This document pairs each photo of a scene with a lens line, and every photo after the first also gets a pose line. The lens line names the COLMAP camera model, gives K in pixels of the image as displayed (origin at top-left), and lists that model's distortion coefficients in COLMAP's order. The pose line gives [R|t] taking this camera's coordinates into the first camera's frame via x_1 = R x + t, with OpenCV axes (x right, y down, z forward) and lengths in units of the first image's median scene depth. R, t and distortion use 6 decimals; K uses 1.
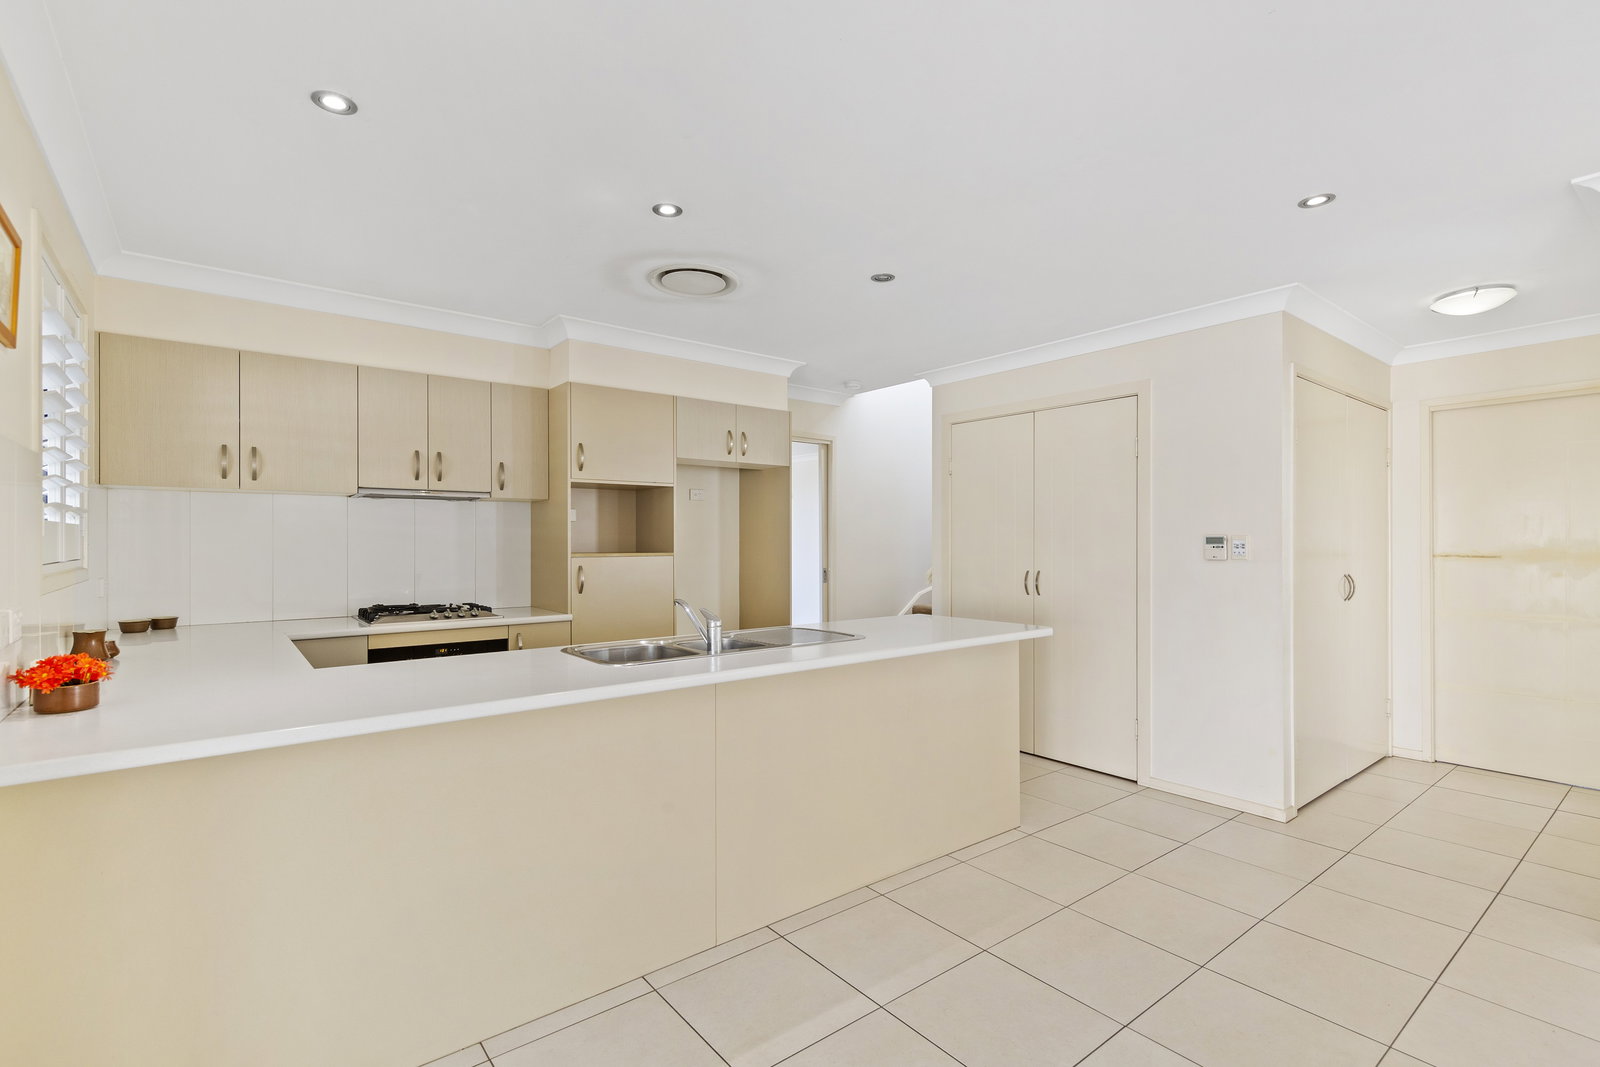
lens RADIAL K [[740.7, 0, 796.6], [0, 740.7, 538.0], [0, 0, 1]] dist [0.001973, 0.000407]
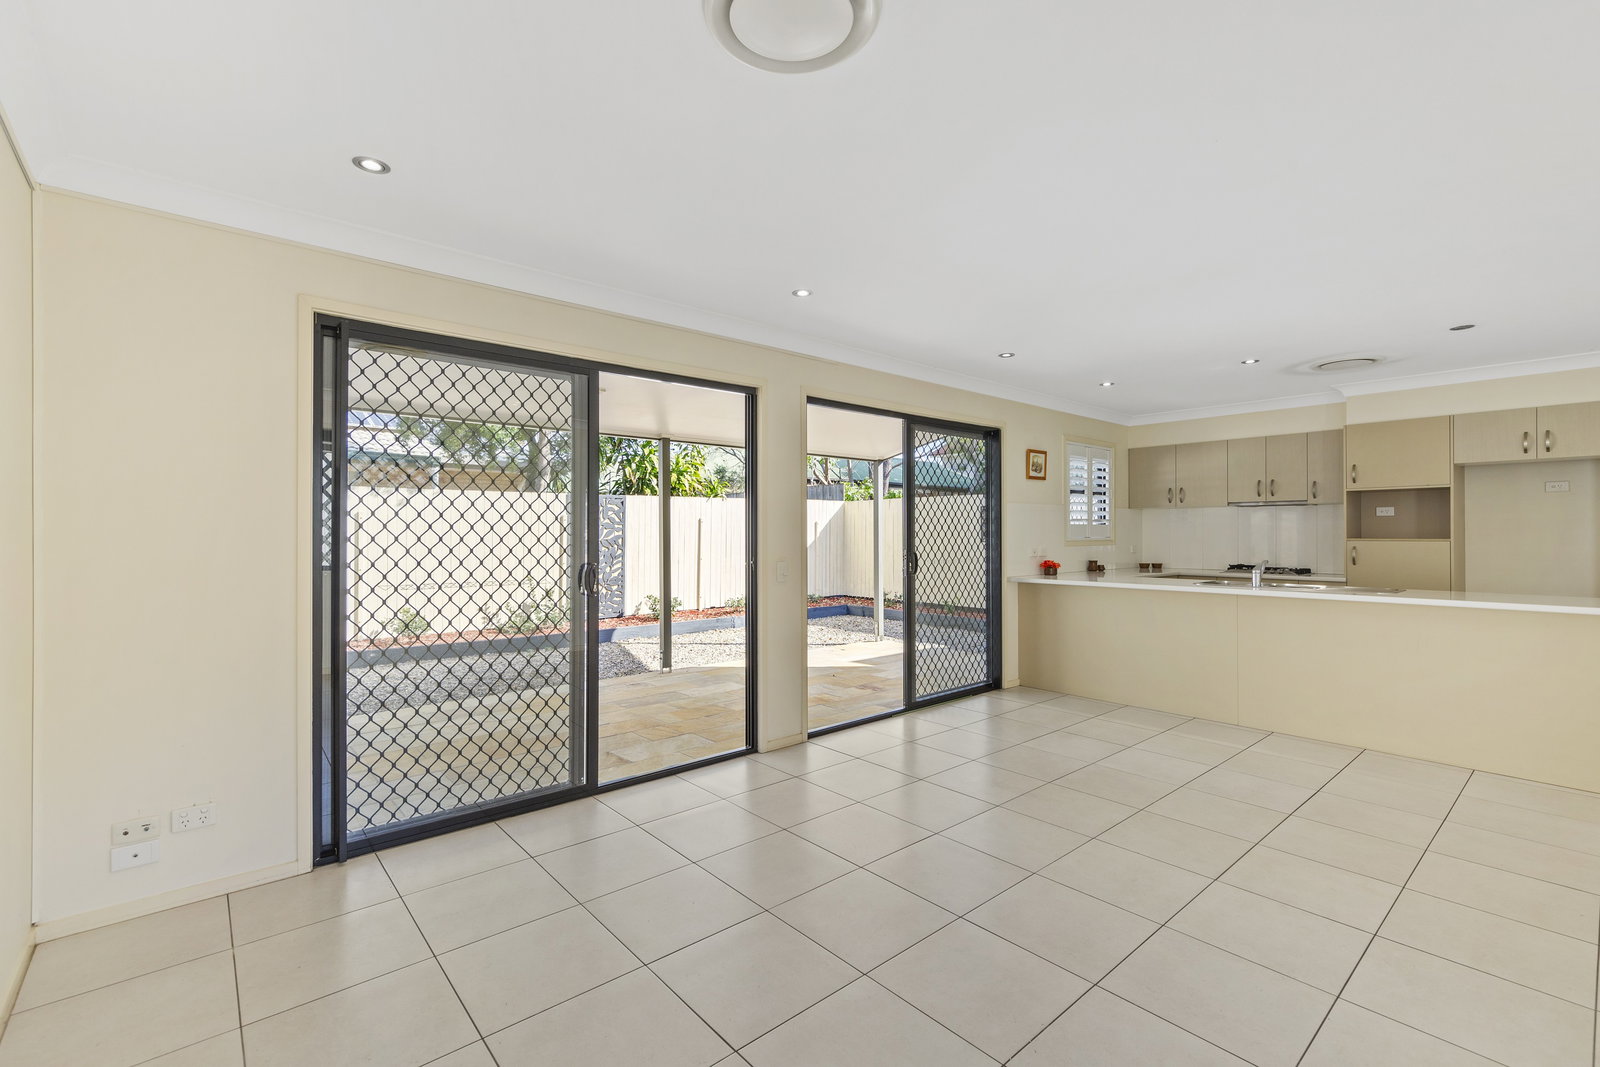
lens RADIAL K [[698.1, 0, 800.0], [0, 698.1, 533.5], [0, 0, 1]] dist [0.002598, 0.000031]
pose [[0.047060, 0.003922, -0.998884, 1.082830], [0.010809, 0.999932, 0.004436, -0.007573], [0.998834, -0.011005, 0.047014, -0.186636]]
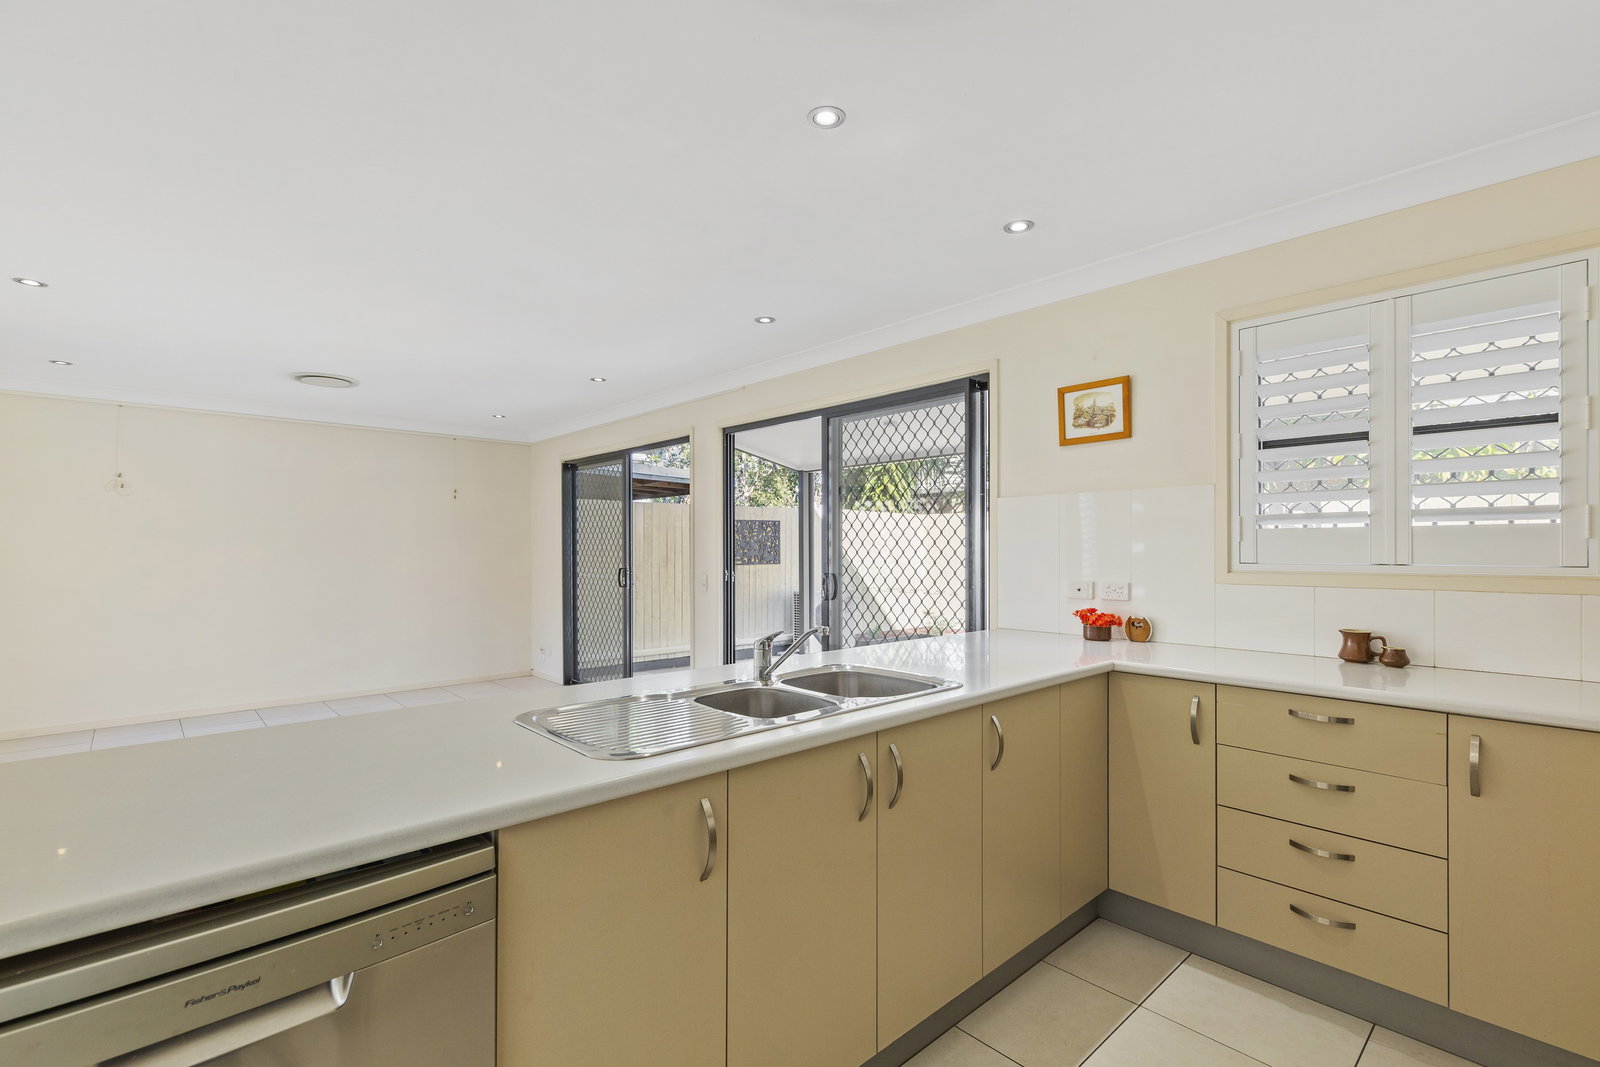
lens RADIAL K [[722.6, 0, 798.5], [0, 722.6, 546.4], [0, 0, 1]] dist [0.003270, -0.000180]
pose [[-0.997350, 0.004461, -0.072610, -0.065861], [0.005342, 0.999914, -0.011941, 0.006015], [0.072551, -0.012297, -0.997289, 1.172088]]
